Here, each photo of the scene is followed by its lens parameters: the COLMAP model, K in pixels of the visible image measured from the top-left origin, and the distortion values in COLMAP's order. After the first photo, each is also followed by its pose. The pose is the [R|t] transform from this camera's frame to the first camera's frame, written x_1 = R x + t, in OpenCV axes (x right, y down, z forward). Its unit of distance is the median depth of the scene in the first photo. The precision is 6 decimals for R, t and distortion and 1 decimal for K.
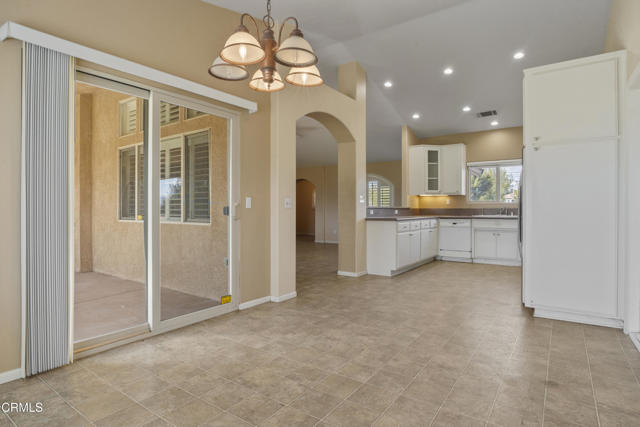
lens RADIAL K [[350.8, 0, 333.9], [0, 350.8, 209.7], [0, 0, 1]] dist [-0.001072, -0.000242]
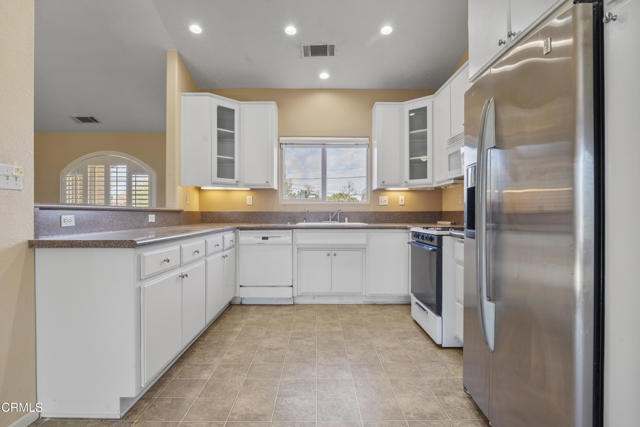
lens RADIAL K [[344.5, 0, 319.7], [0, 344.5, 216.2], [0, 0, 1]] dist [-0.037870, -0.000166]
pose [[0.833196, -0.003630, 0.552965, 0.111478], [0.000162, 0.999980, 0.006320, 0.000580], [-0.552977, -0.005176, 0.833180, 0.490289]]
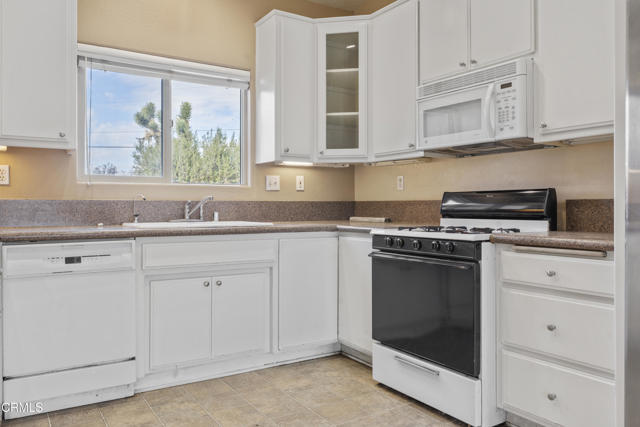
lens RADIAL K [[497.2, 0, 322.0], [0, 497.2, 205.5], [0, 0, 1]] dist [0.004784, 0.000607]
pose [[0.410144, 0.000471, 0.912021, 0.092476], [0.000688, 0.999999, -0.000826, 0.000790], [-0.912021, 0.000966, 0.410143, 0.691192]]
